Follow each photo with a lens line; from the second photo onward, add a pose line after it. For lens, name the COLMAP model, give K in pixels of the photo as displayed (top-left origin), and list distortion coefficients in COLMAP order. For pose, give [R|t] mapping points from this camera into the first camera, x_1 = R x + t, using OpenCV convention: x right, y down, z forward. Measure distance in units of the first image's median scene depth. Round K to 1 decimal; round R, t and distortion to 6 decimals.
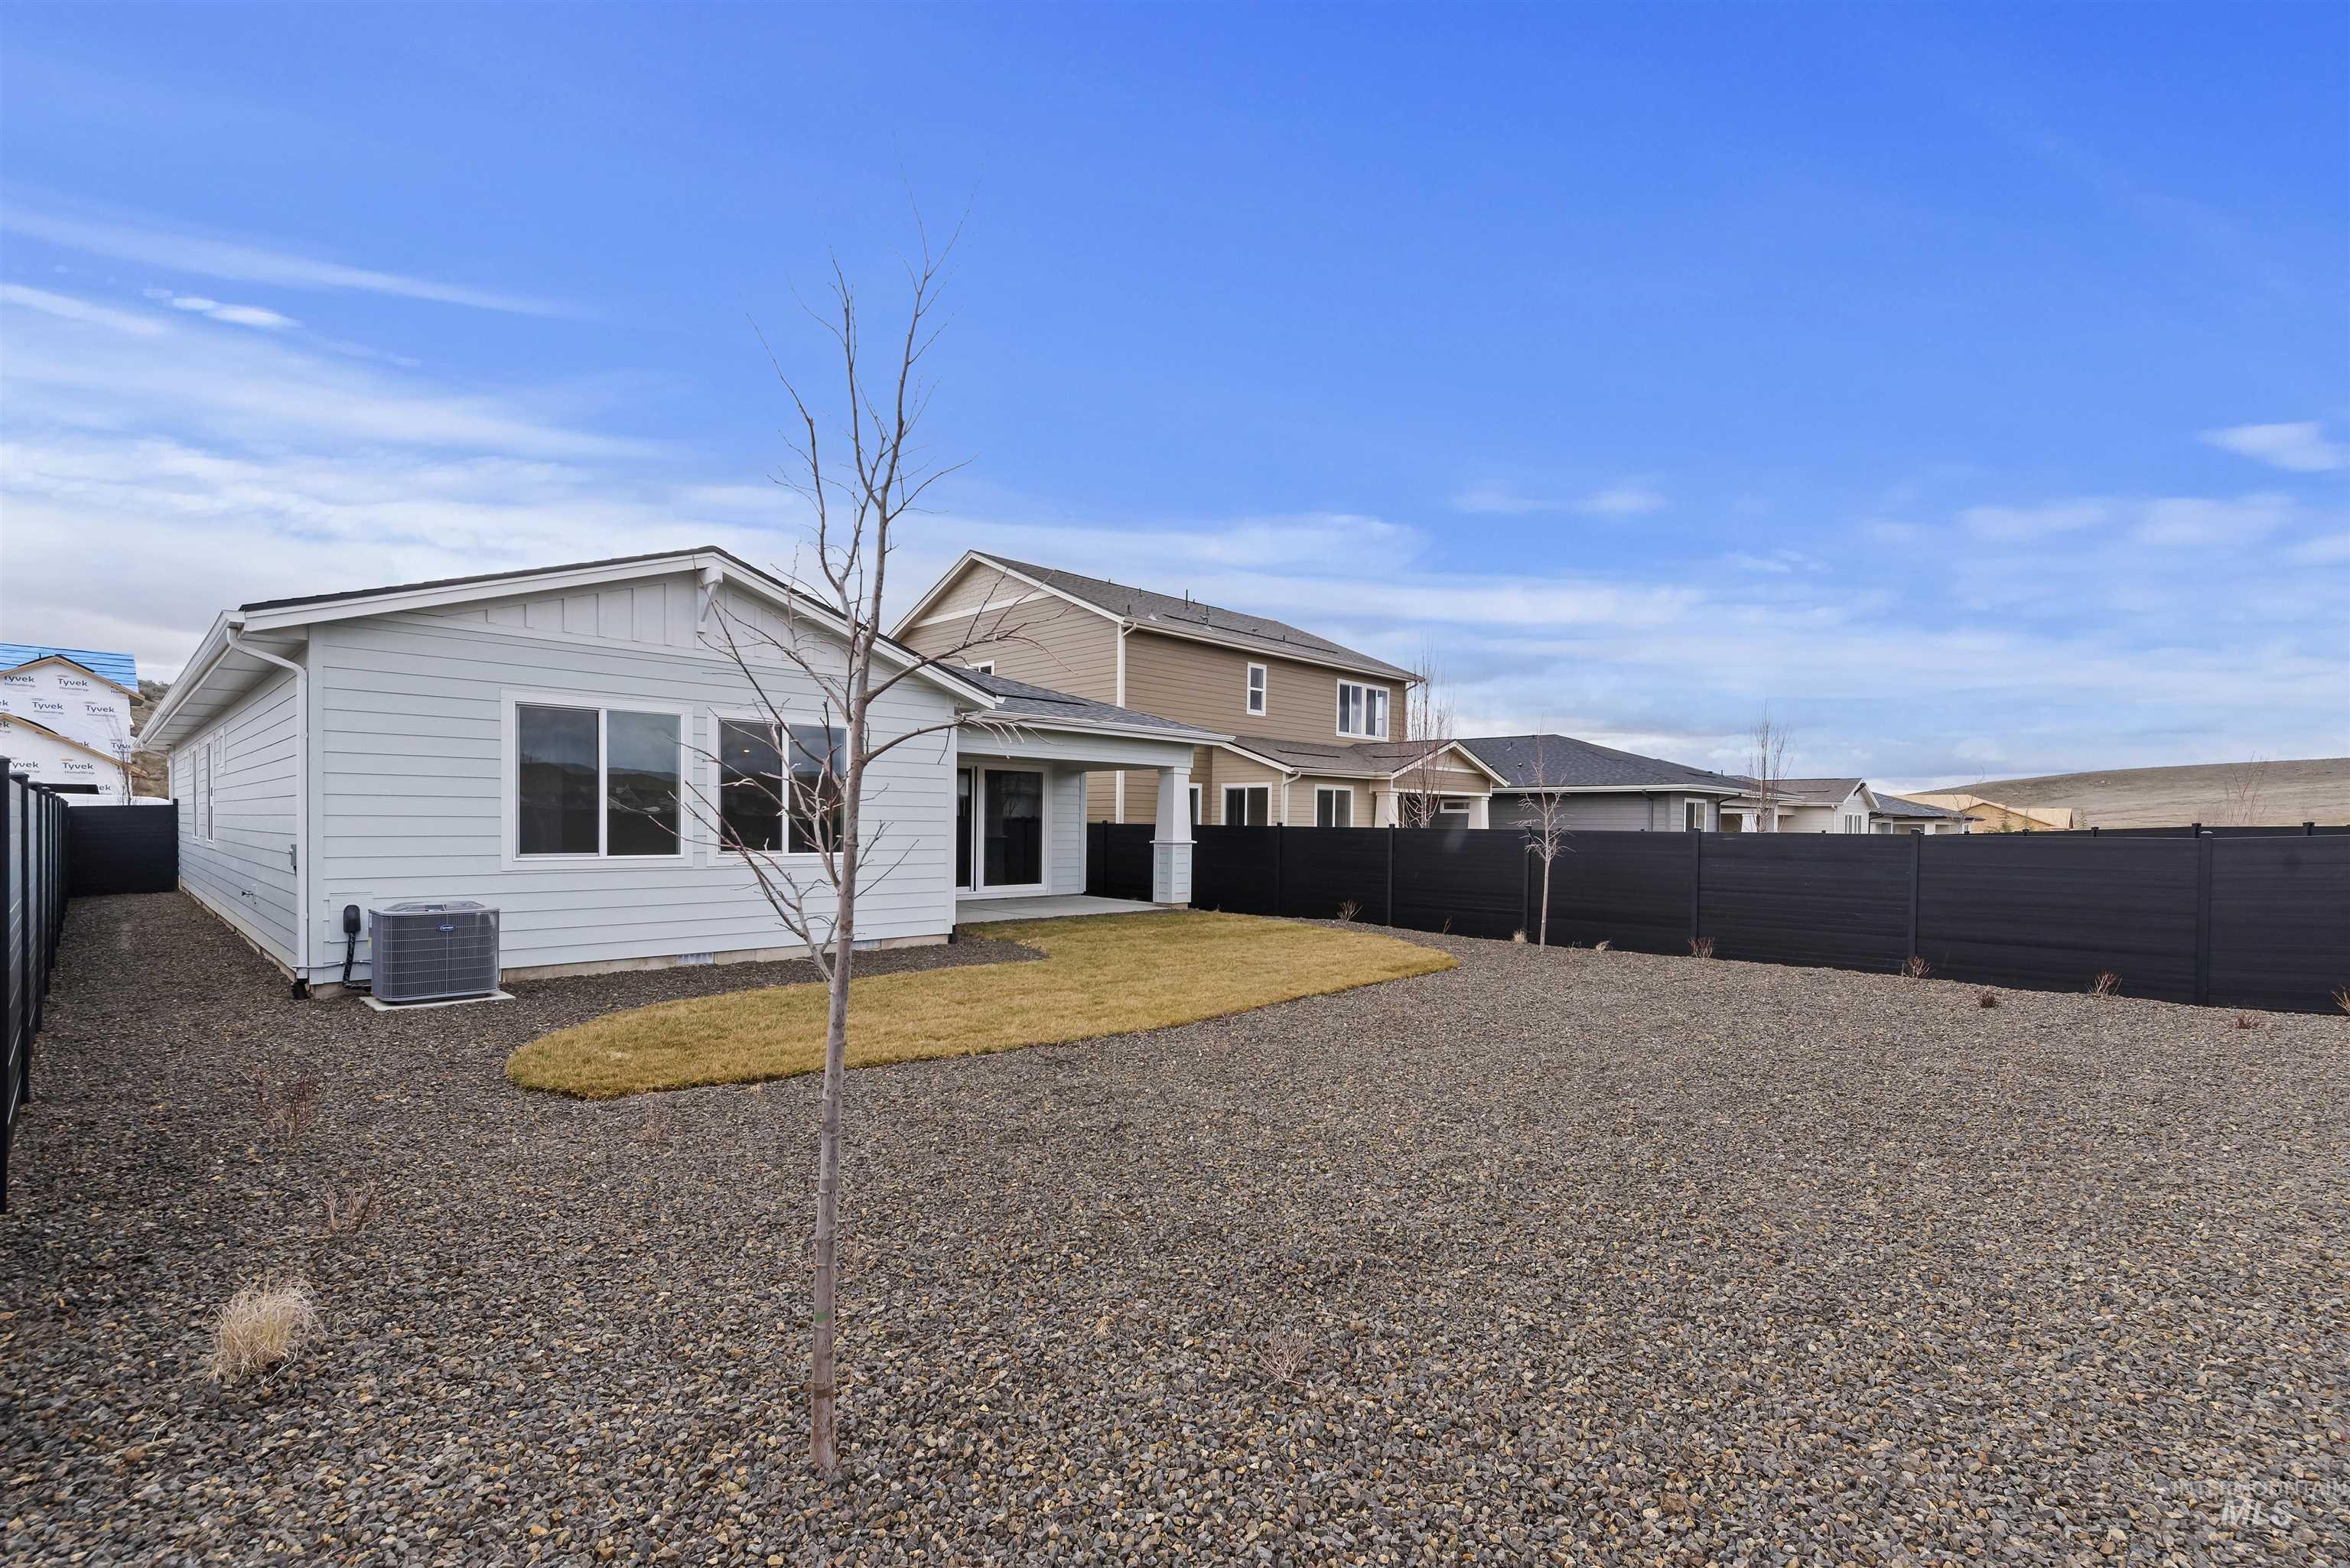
lens RADIAL K [[1071.0, 0, 1186.6], [0, 1071.0, 833.1], [0, 0, 1]] dist [-0.000355, -0.000009]
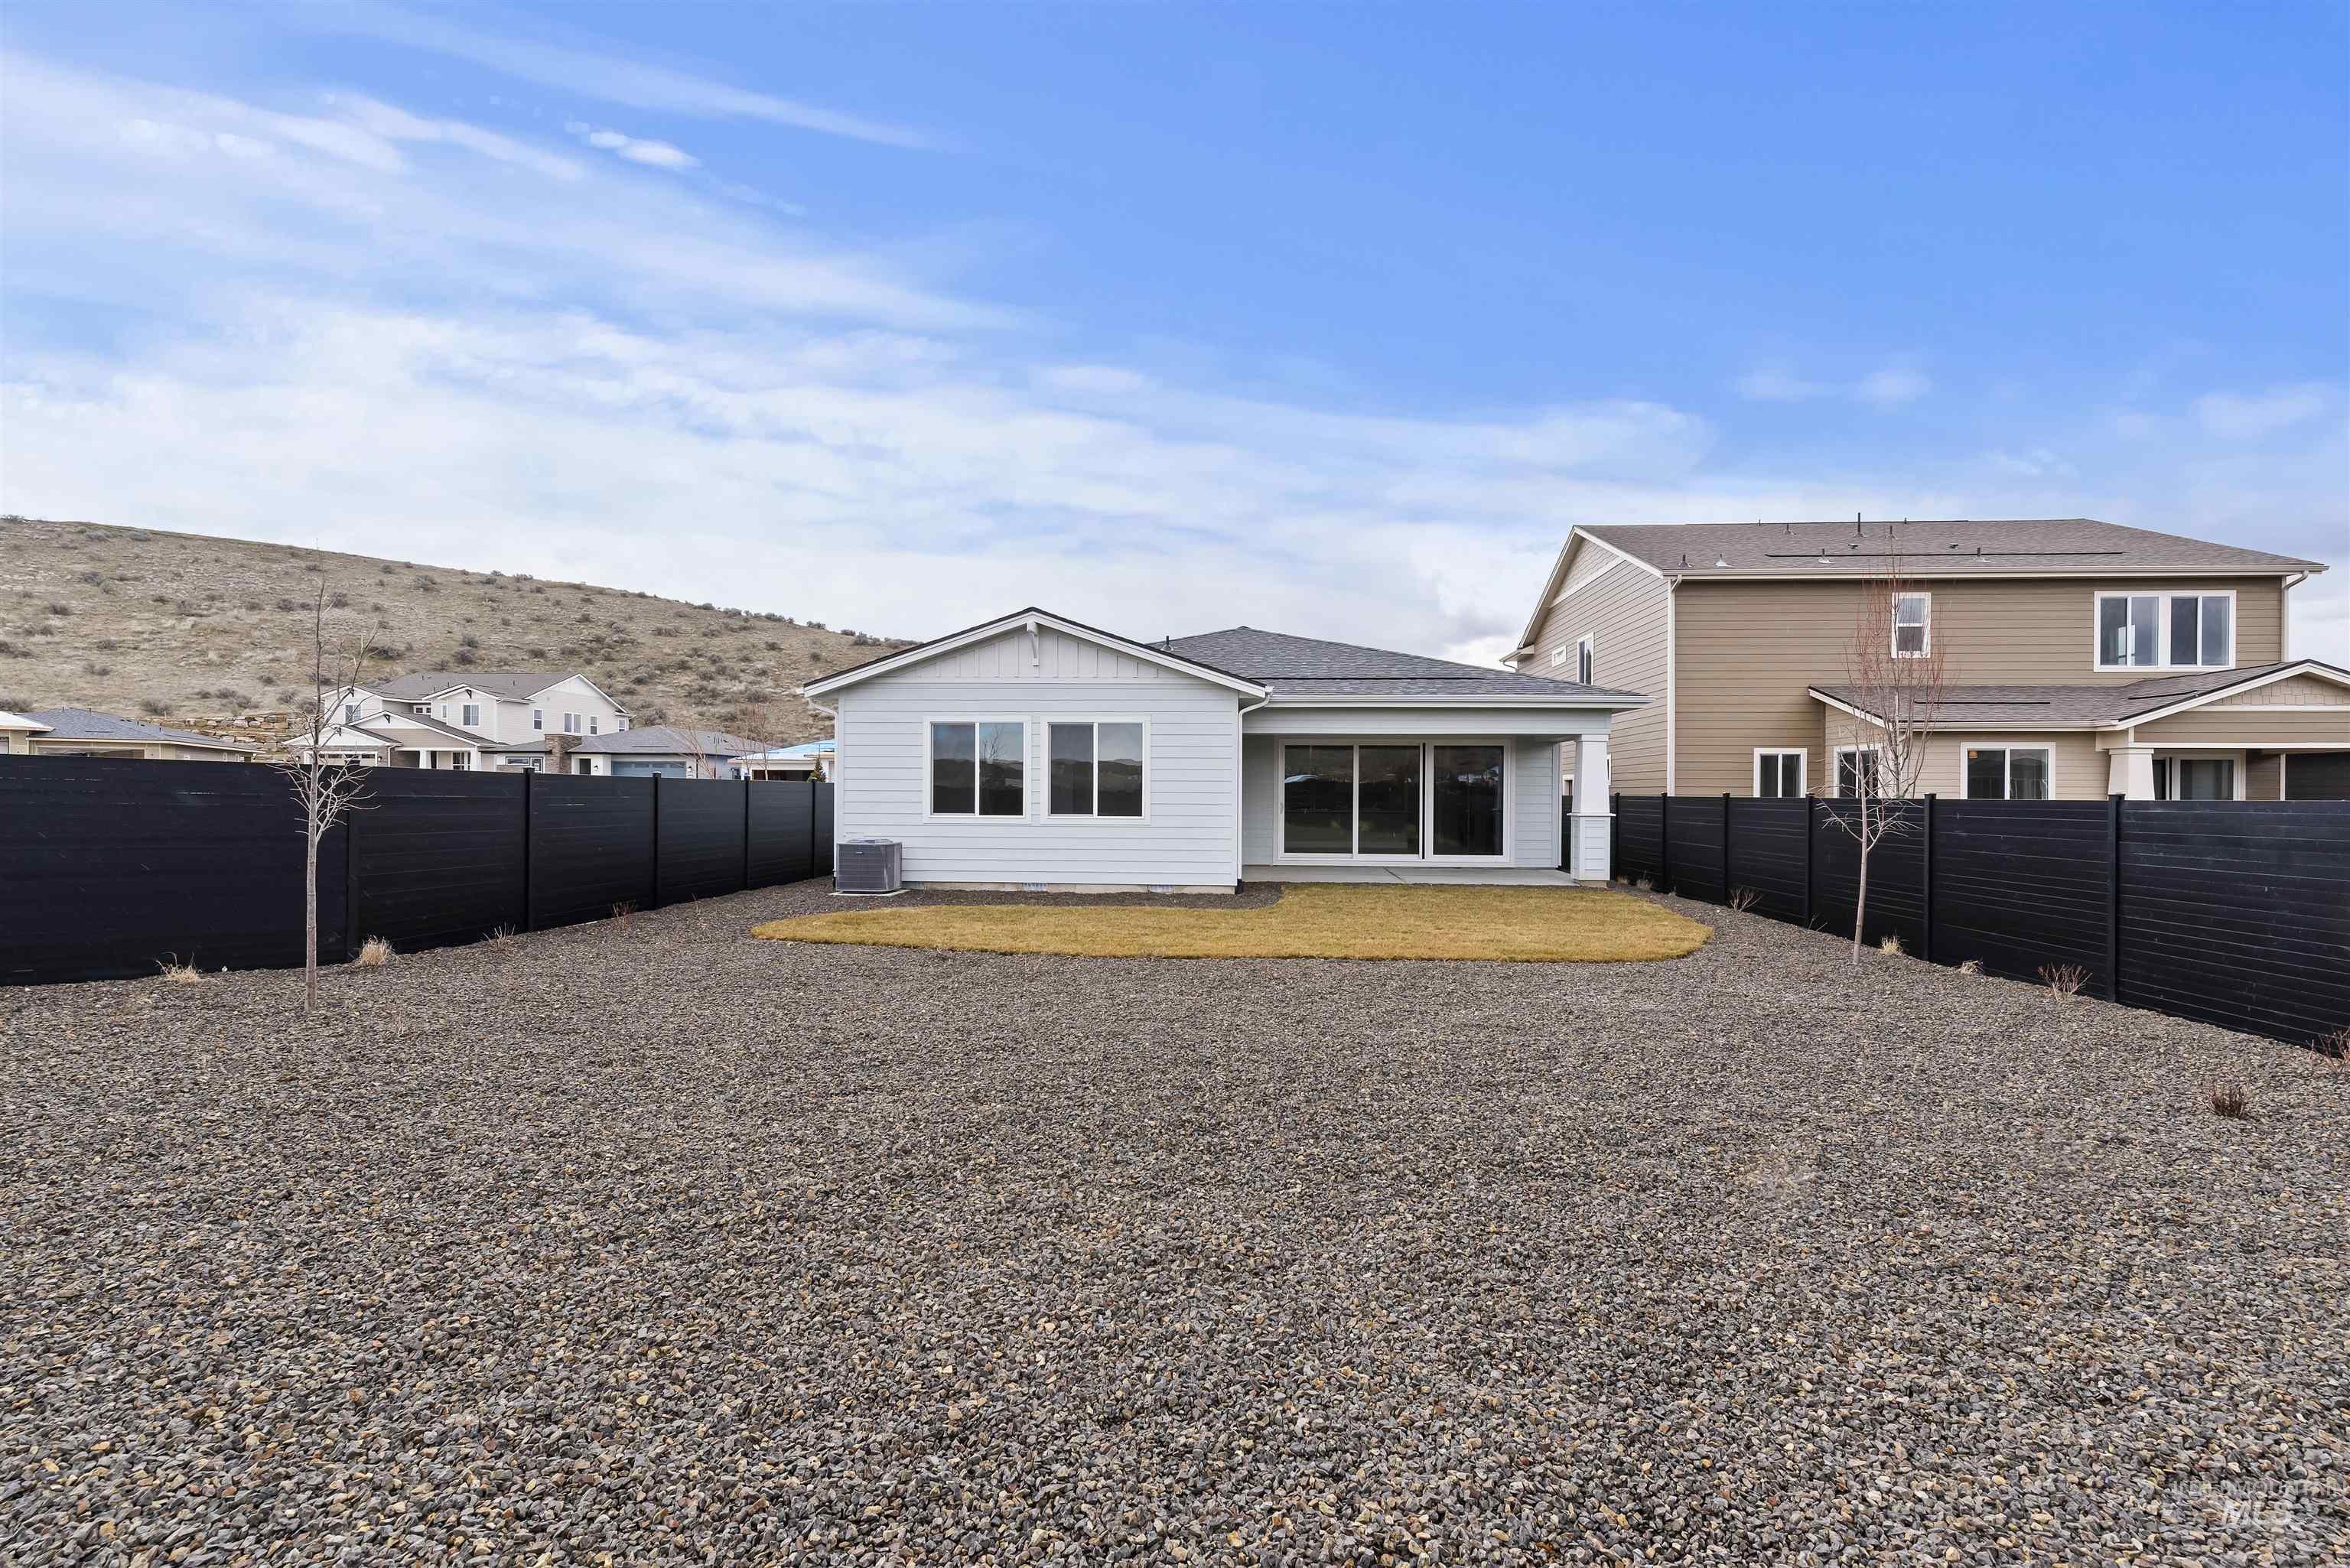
lens RADIAL K [[1040.5, 0, 1176.9], [0, 1040.5, 808.7], [0, 0, 1]] dist [0.000050, 0.000205]
pose [[0.632274, 0.002091, -0.774742, 0.584025], [-0.005590, 0.999983, -0.001863, 0.008717], [0.774725, 0.005509, 0.632275, 0.184741]]
